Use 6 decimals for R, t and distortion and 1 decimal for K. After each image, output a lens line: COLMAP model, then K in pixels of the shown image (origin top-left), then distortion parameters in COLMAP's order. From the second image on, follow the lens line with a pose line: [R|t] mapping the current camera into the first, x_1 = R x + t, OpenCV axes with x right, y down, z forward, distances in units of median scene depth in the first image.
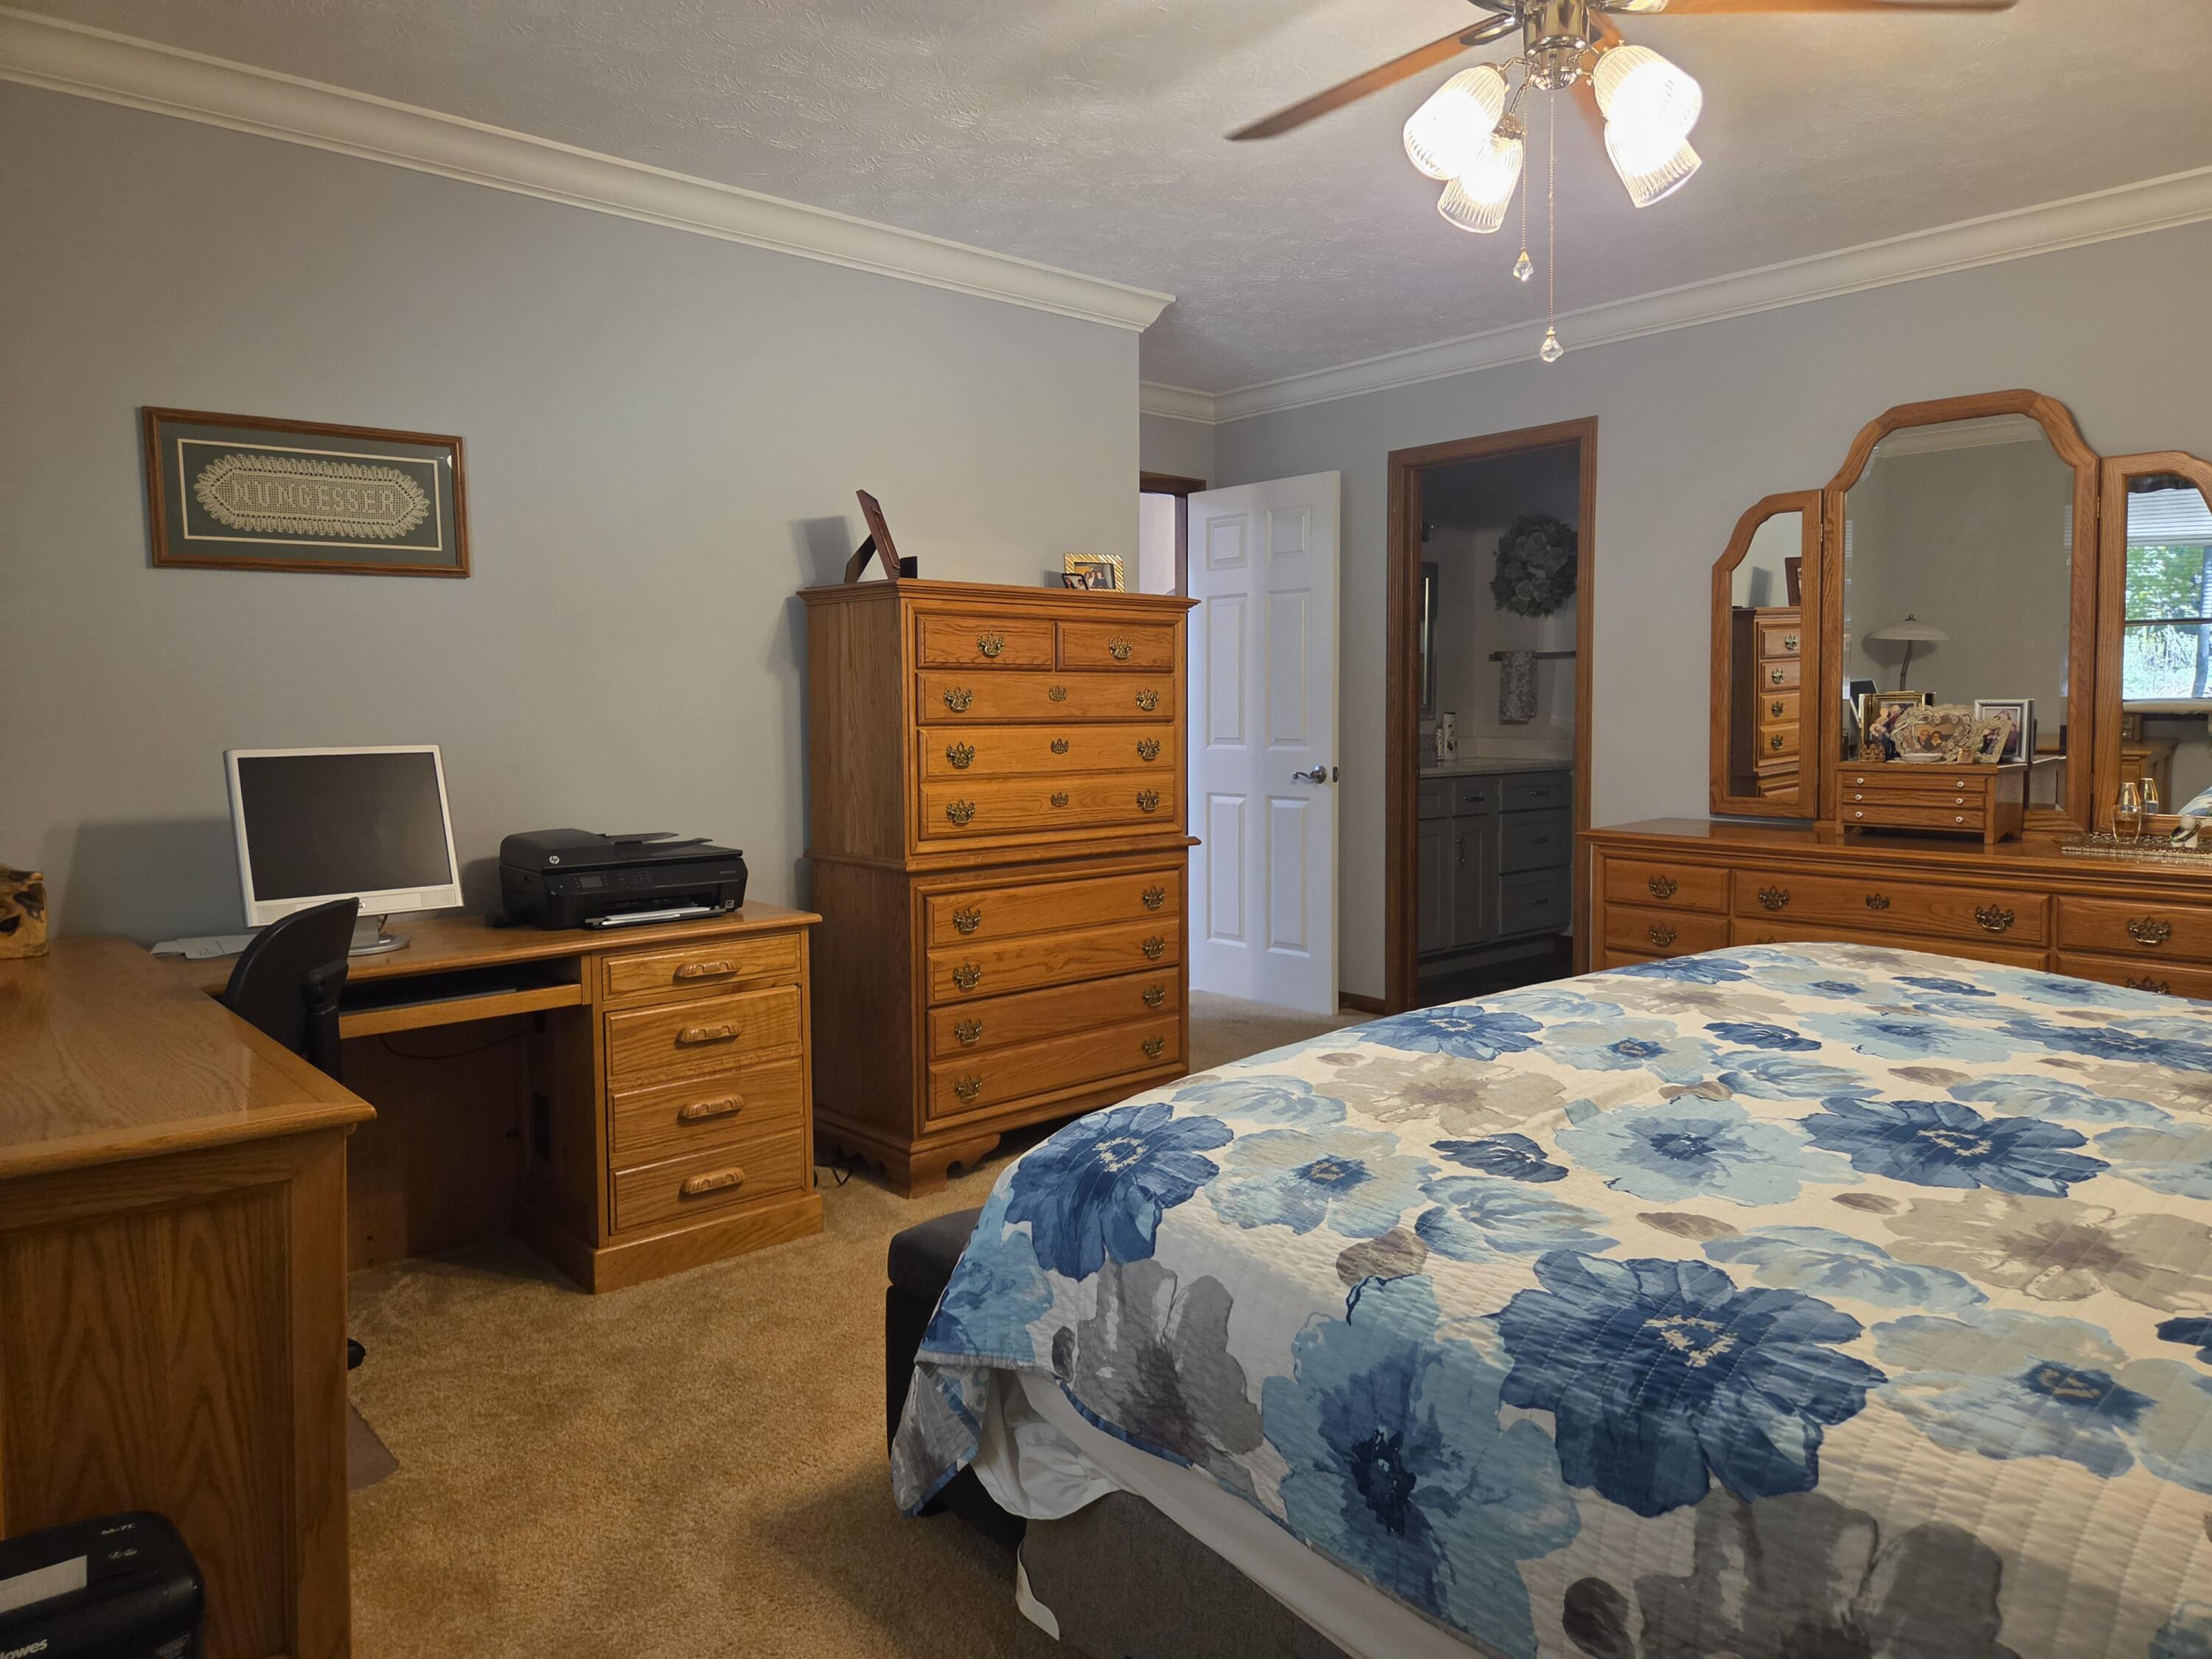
lens RADIAL K [[1481.5, 0, 1103.3], [0, 1481.5, 836.8], [0, 0, 1]] dist [0.059682, 0.001080]
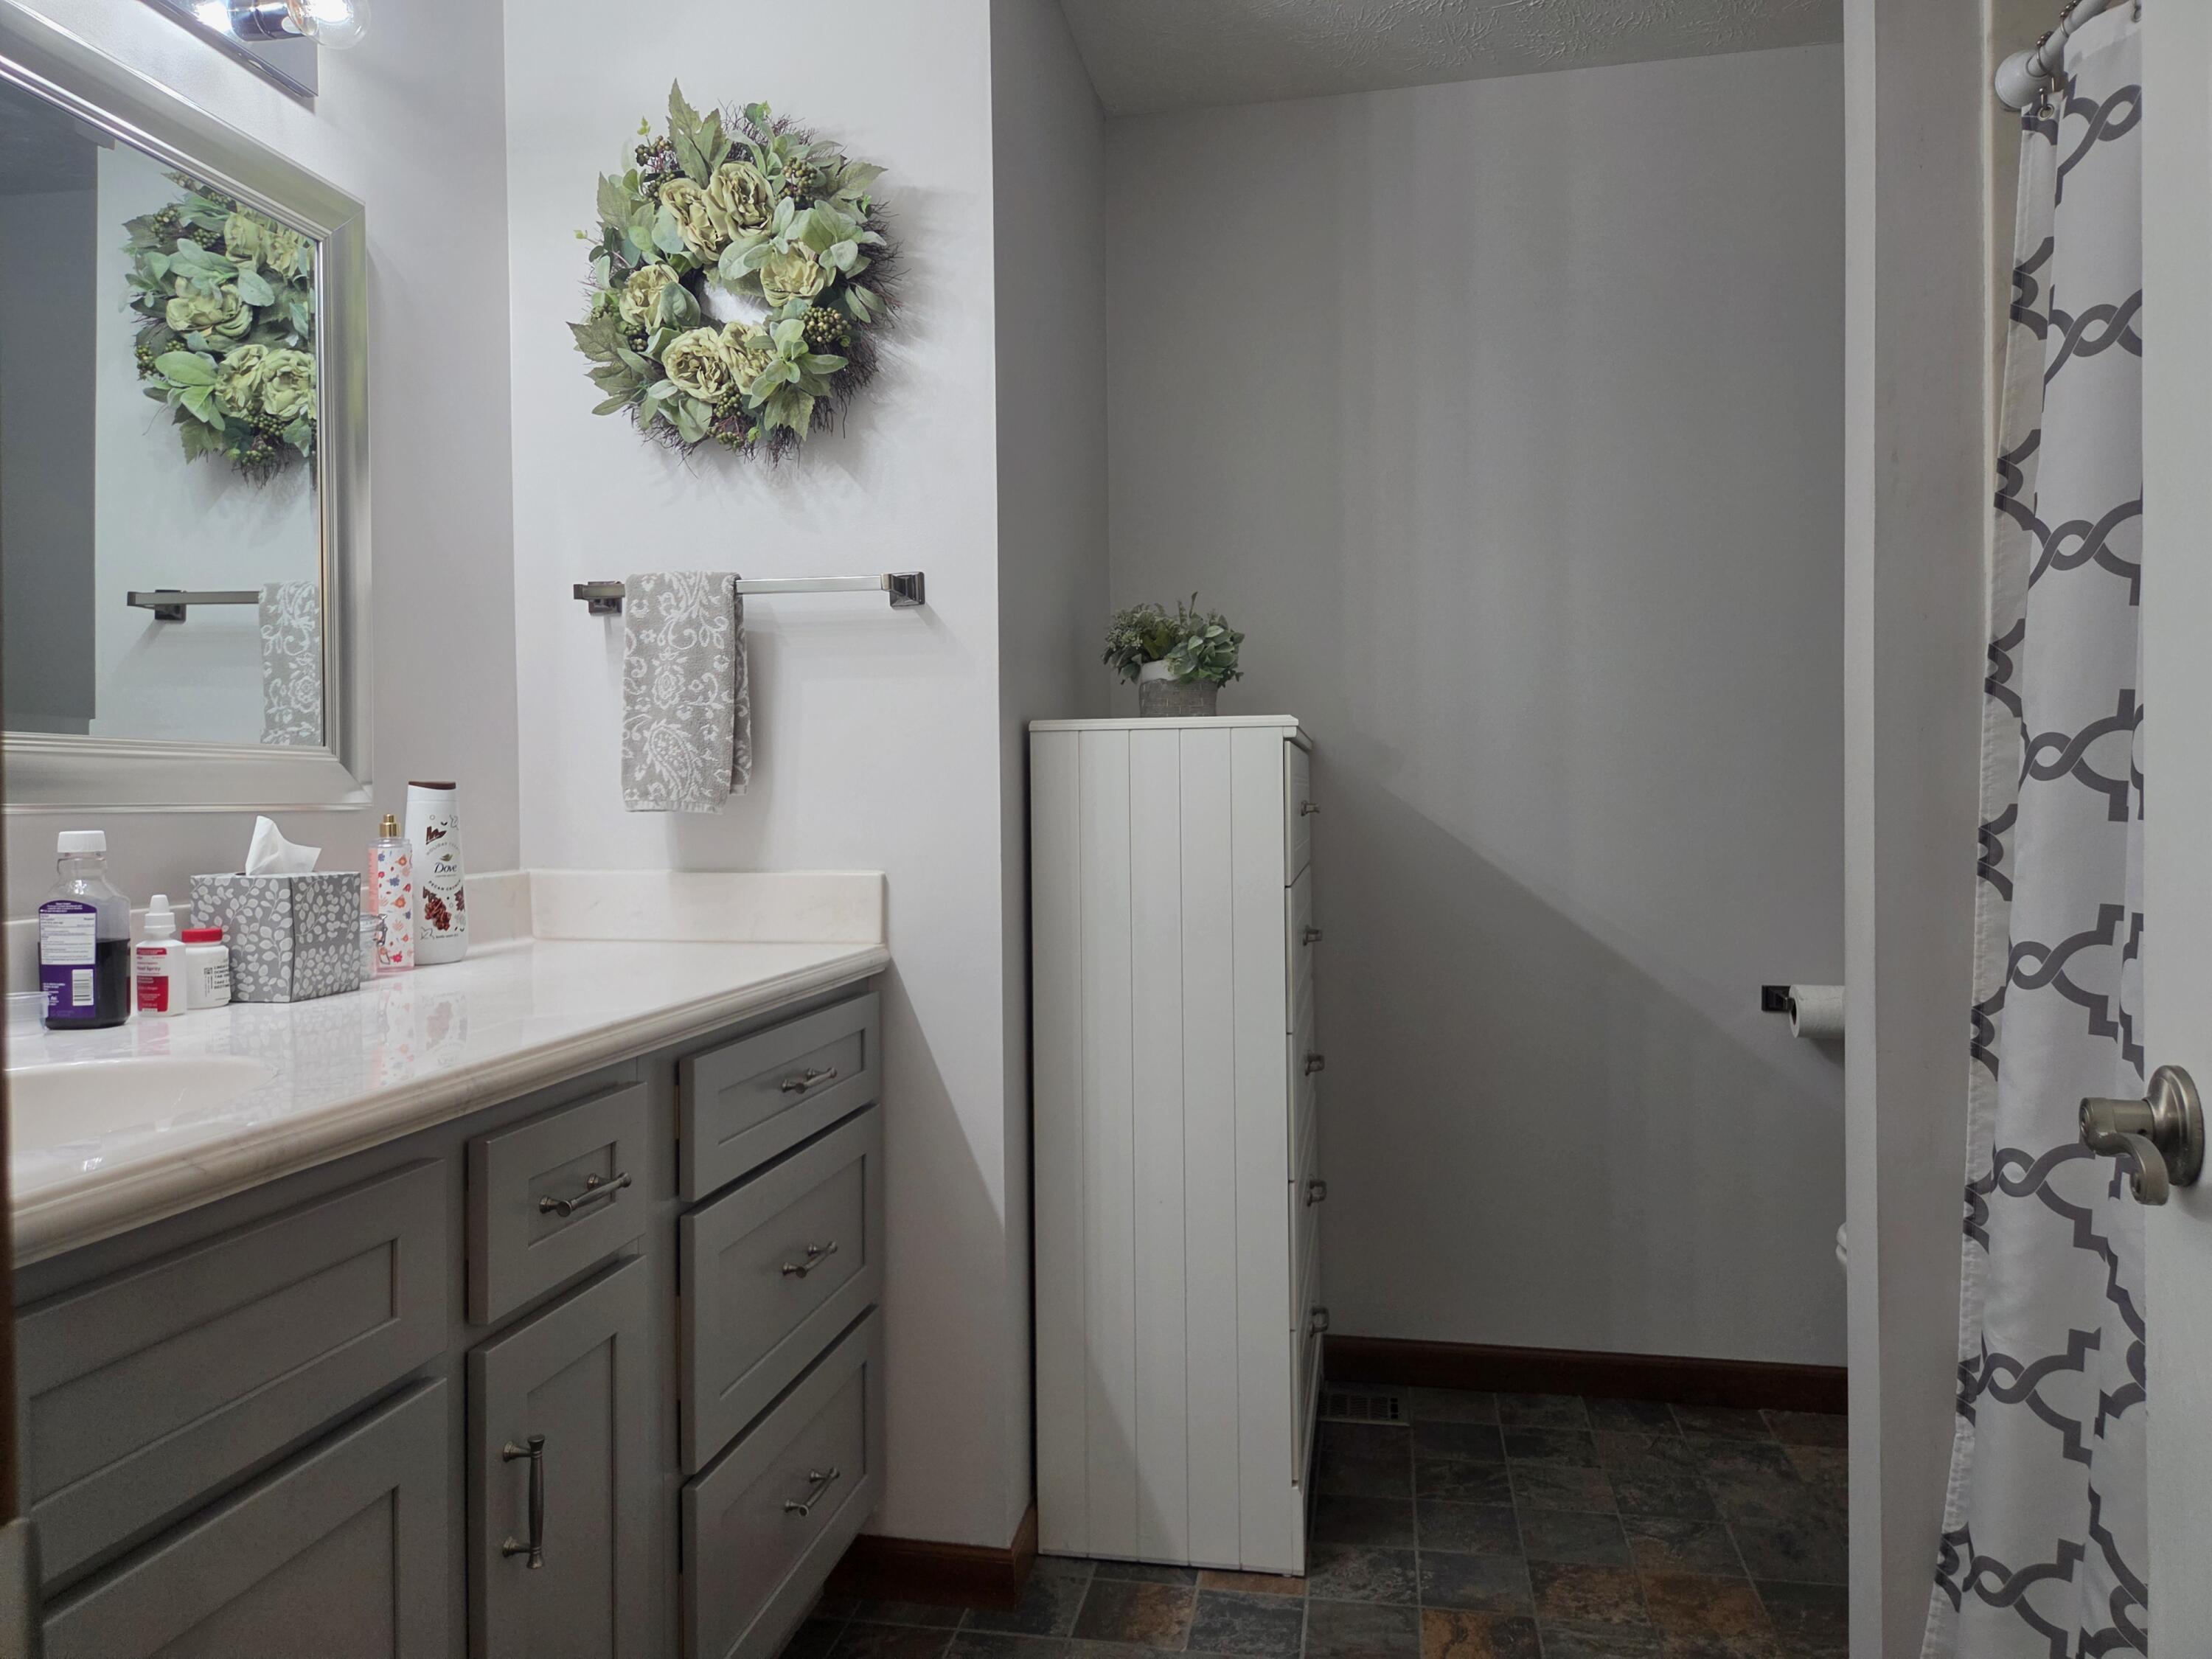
lens RADIAL K [[1481.5, 0, 1103.9], [0, 1481.5, 825.2], [0, 0, 1]] dist [0.059682, 0.001080]
pose [[0.793488, -0.022249, 0.608179, 0.165072], [0.053604, 0.998003, -0.033426, -0.061494], [-0.606220, 0.059124, 0.793096, 0.722159]]
